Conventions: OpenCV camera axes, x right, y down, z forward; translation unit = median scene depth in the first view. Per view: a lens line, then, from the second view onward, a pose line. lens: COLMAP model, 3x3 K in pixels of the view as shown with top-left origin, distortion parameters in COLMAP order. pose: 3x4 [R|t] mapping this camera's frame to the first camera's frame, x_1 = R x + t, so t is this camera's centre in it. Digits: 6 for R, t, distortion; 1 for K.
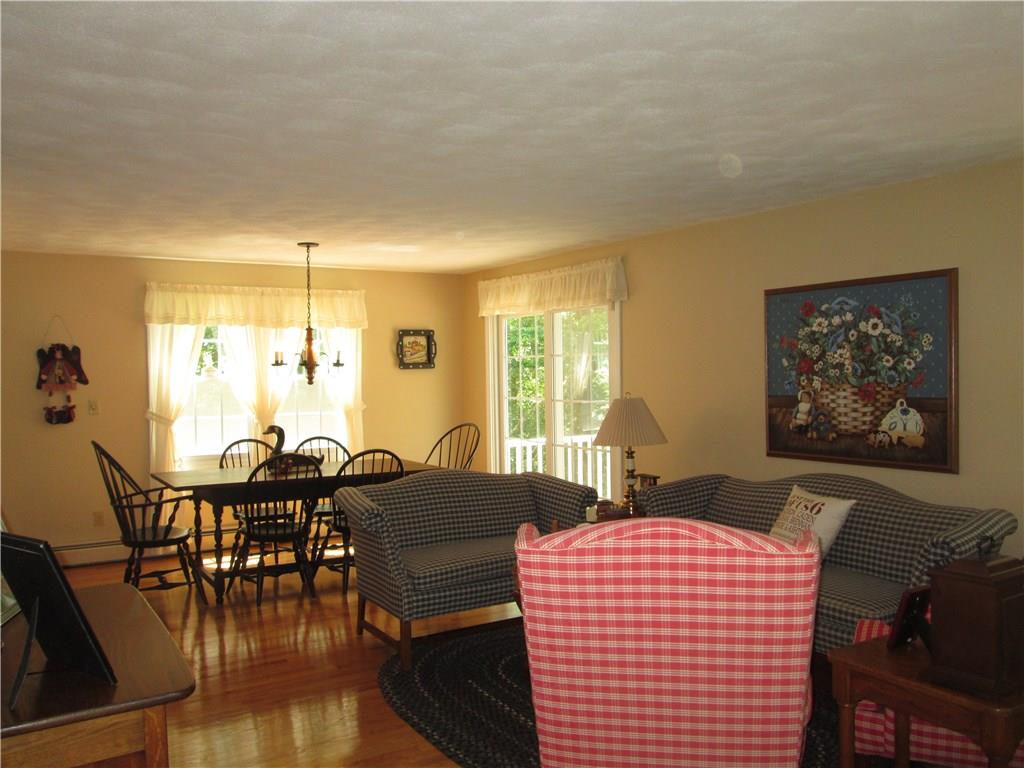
lens RADIAL K [[852.3, 0, 515.8], [0, 852.3, 383.0], [0, 0, 1]] dist [-0.018636, -0.005137]
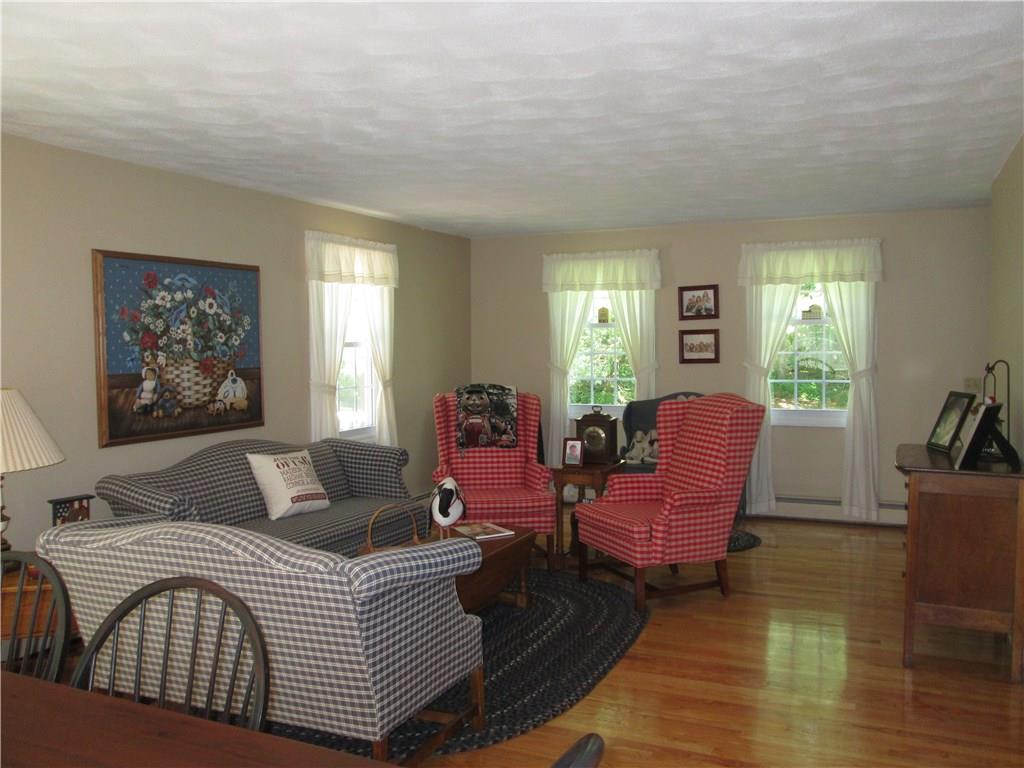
lens RADIAL K [[852.3, 0, 515.8], [0, 852.3, 383.0], [0, 0, 1]] dist [-0.018636, -0.005137]
pose [[-0.540366, -0.015301, 0.841291, -0.697136], [0.033985, 0.998622, 0.039991, 0.002667], [-0.840743, 0.050201, -0.539102, 1.224756]]
